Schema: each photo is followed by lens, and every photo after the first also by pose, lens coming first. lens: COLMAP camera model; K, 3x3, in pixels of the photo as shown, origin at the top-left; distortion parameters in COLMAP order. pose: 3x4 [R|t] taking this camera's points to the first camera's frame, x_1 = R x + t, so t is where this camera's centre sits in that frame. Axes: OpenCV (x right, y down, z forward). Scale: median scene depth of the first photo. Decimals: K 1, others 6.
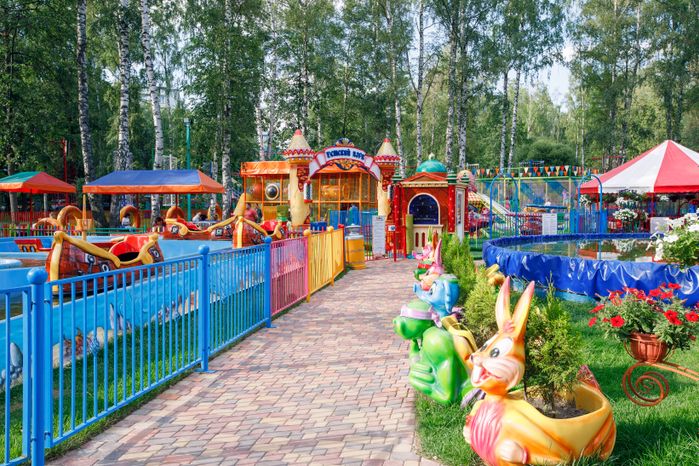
lens RADIAL K [[608.1, 0, 349.5], [0, 608.1, 233.0], [0, 0, 1]] dist [-0.002257, -0.000222]
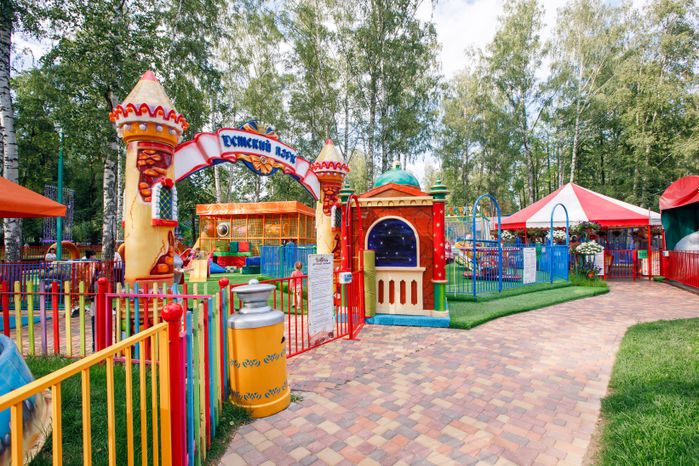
lens RADIAL K [[336.6, 0, 349.5], [0, 336.6, 233.0], [0, 0, 1]] dist [-0.023323, 0.001065]
pose [[0.987754, 0.002983, 0.155991, 0.026143], [0.008790, 0.997165, -0.074729, -0.022962], [-0.155771, 0.075185, 0.984928, 0.665641]]
